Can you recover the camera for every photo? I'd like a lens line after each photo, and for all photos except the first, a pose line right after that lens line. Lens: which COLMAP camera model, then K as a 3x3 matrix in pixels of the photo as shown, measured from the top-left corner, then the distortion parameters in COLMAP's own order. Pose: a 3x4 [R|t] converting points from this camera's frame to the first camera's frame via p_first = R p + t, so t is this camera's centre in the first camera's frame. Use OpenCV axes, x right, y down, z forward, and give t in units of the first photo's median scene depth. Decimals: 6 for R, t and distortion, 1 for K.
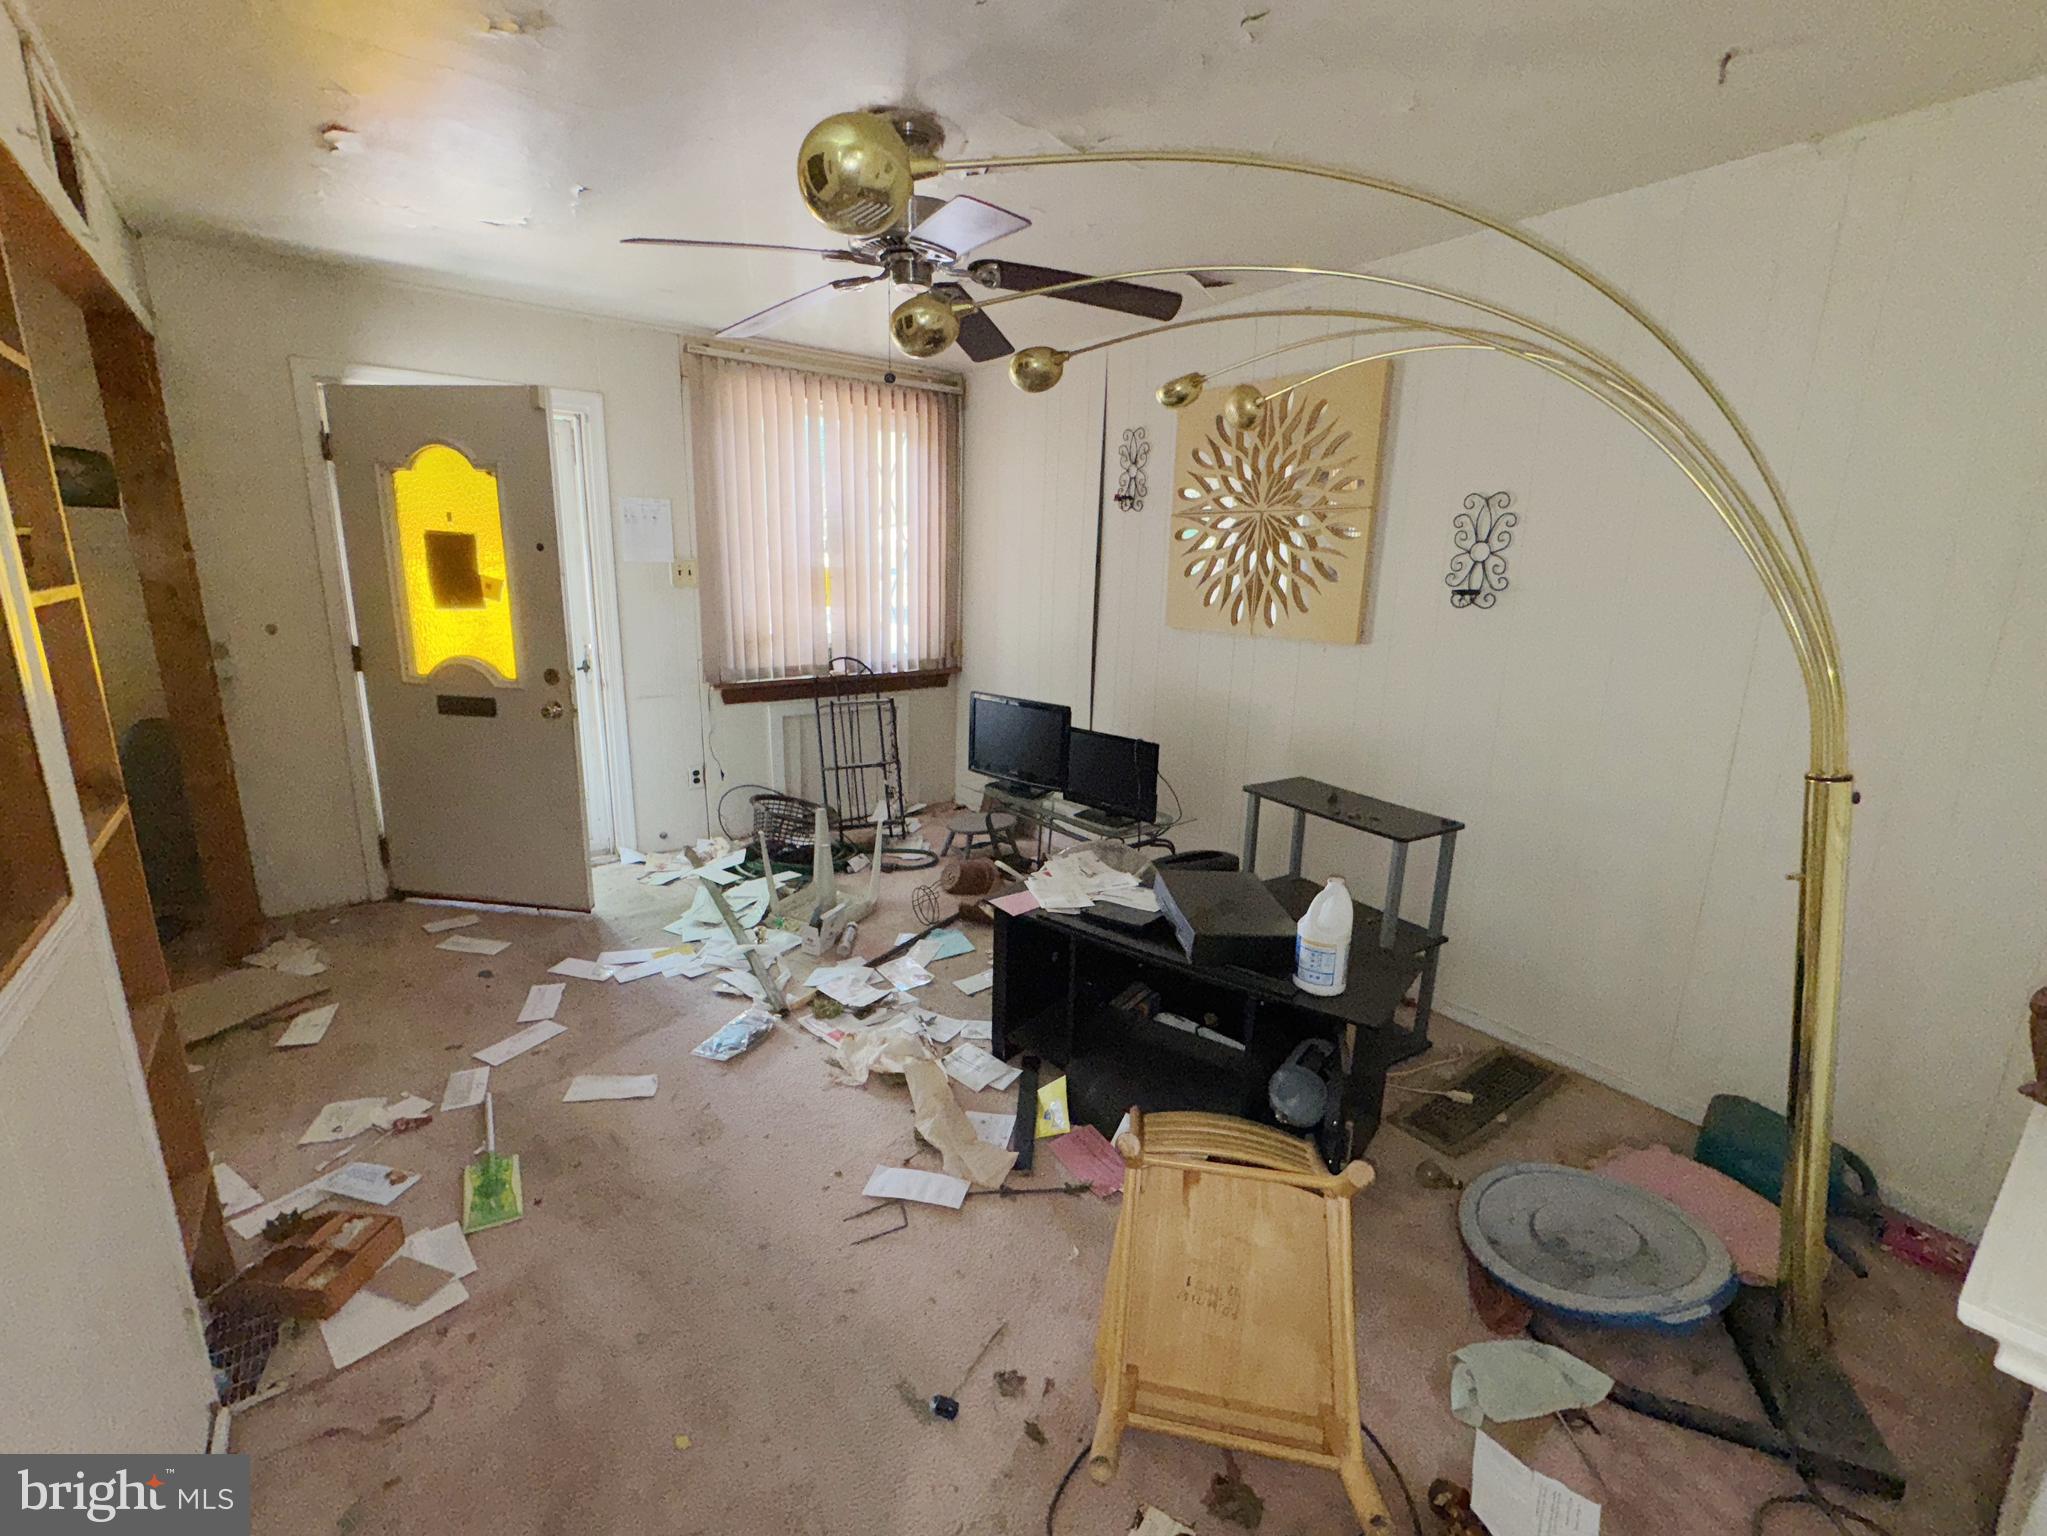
lens RADIAL K [[843.4, 0, 1011.8], [0, 843.4, 767.4], [0, 0, 1]] dist [-0.004573, 0.000730]
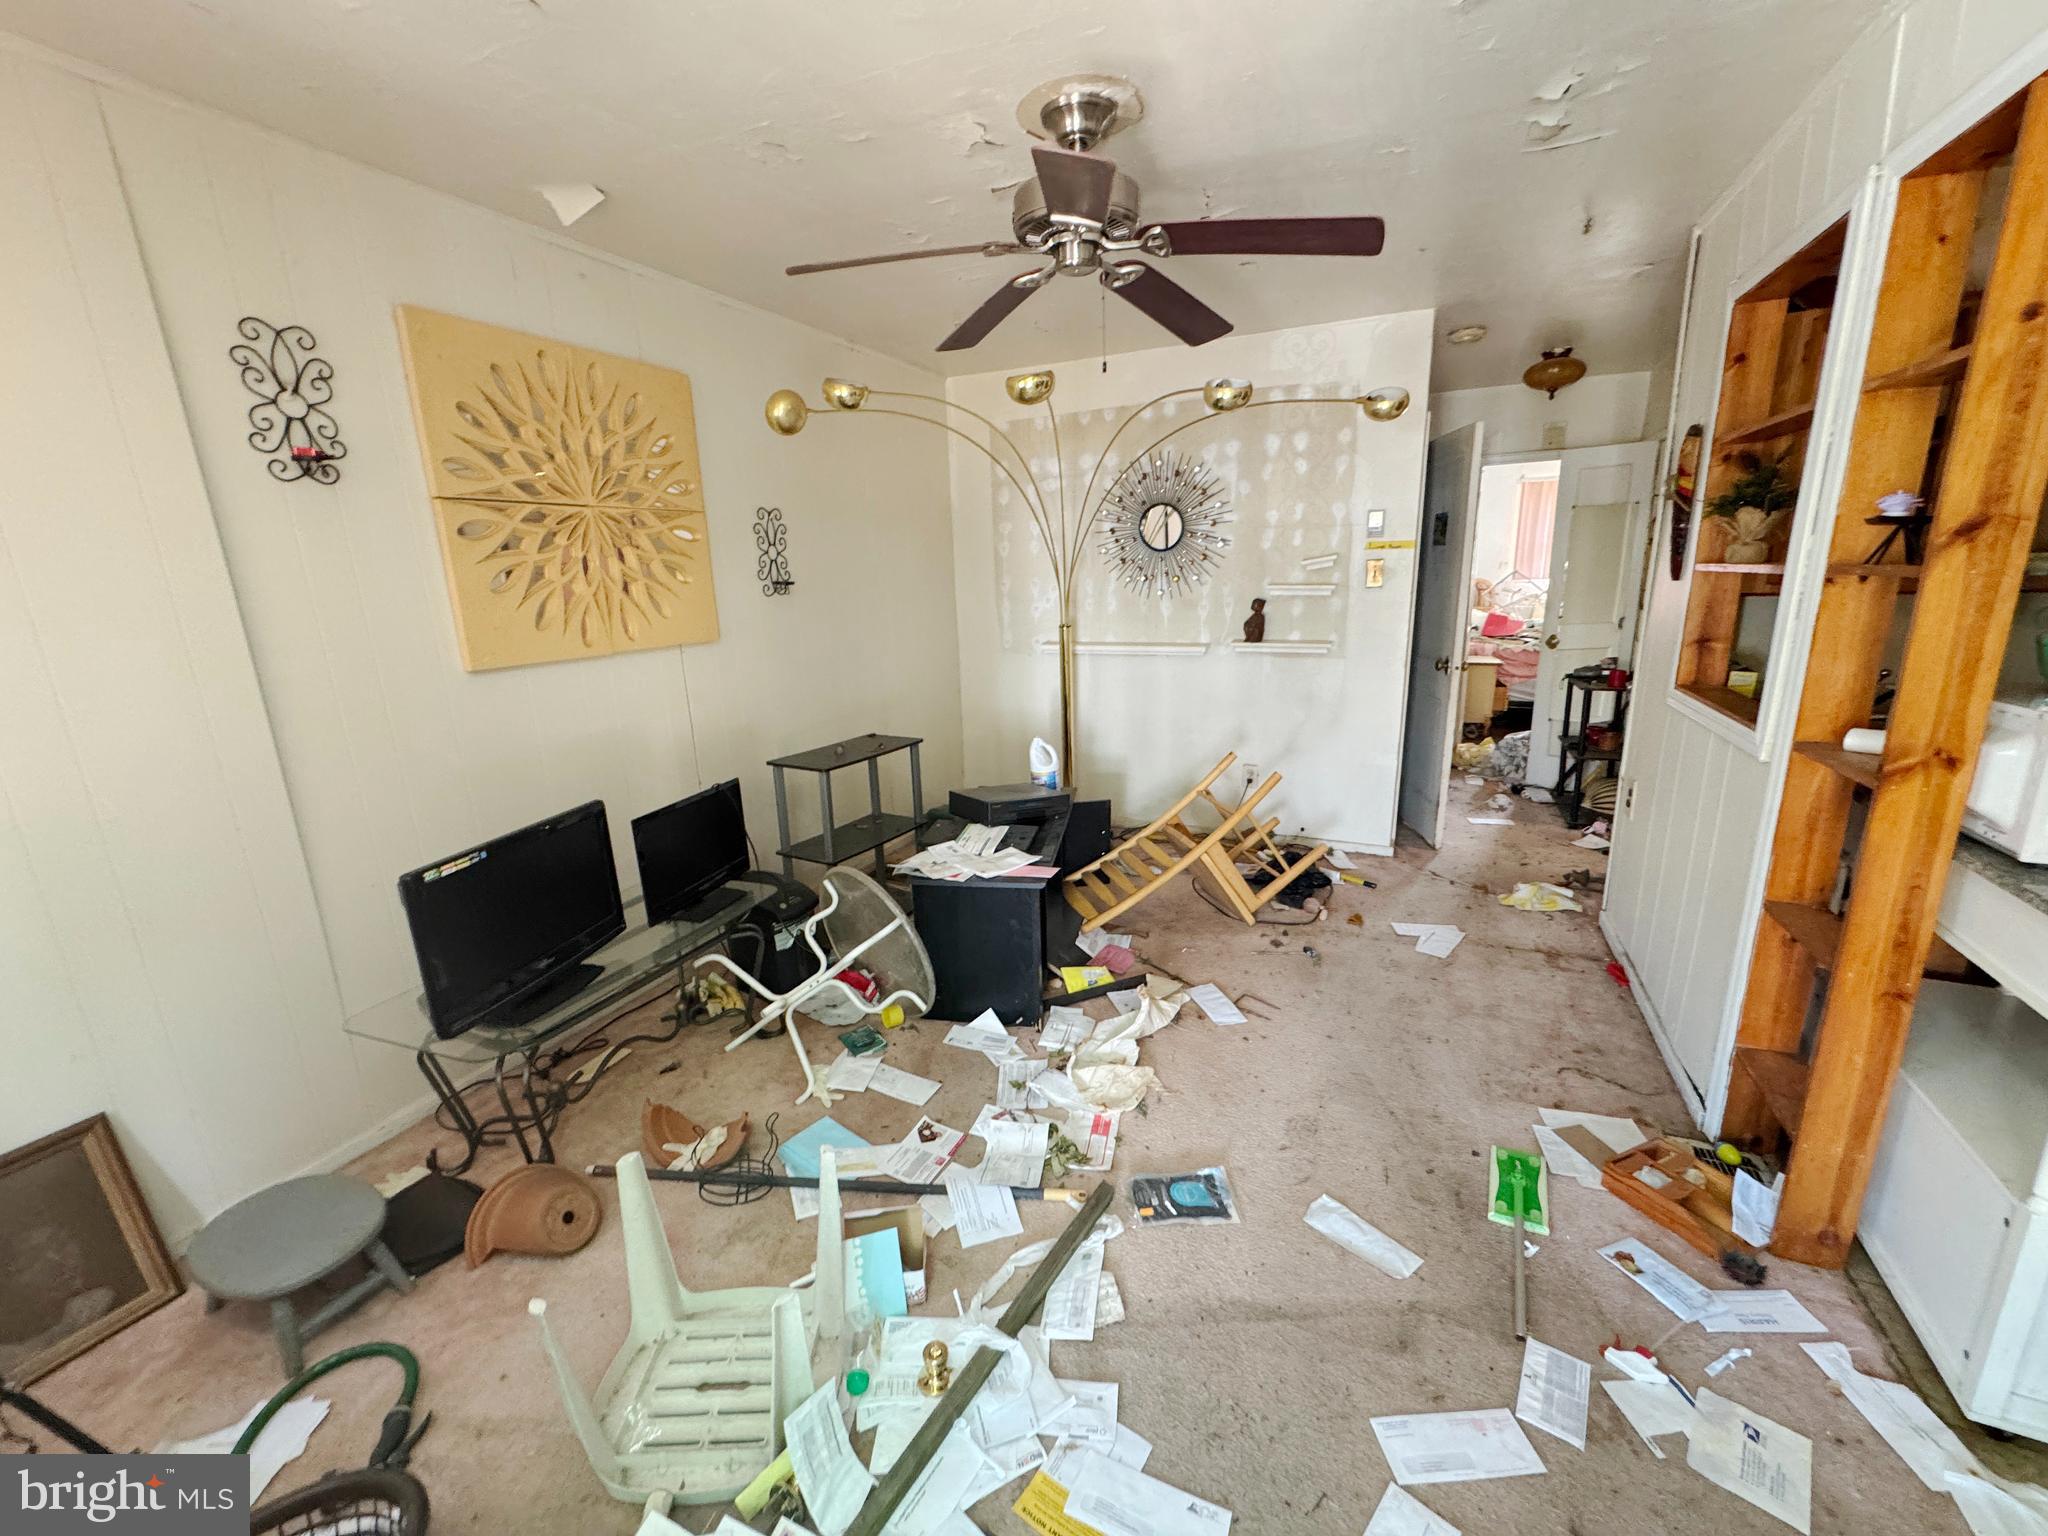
lens RADIAL K [[817.8, 0, 1024.0], [0, 817.8, 768.0], [0, 0, 1]] dist [-0.000669, 0.000500]
pose [[-0.468231, -0.218438, 0.856180, -0.799193], [0.235638, 0.903003, 0.359250, -0.317131], [-0.851607, 0.369961, -0.371342, 1.258806]]
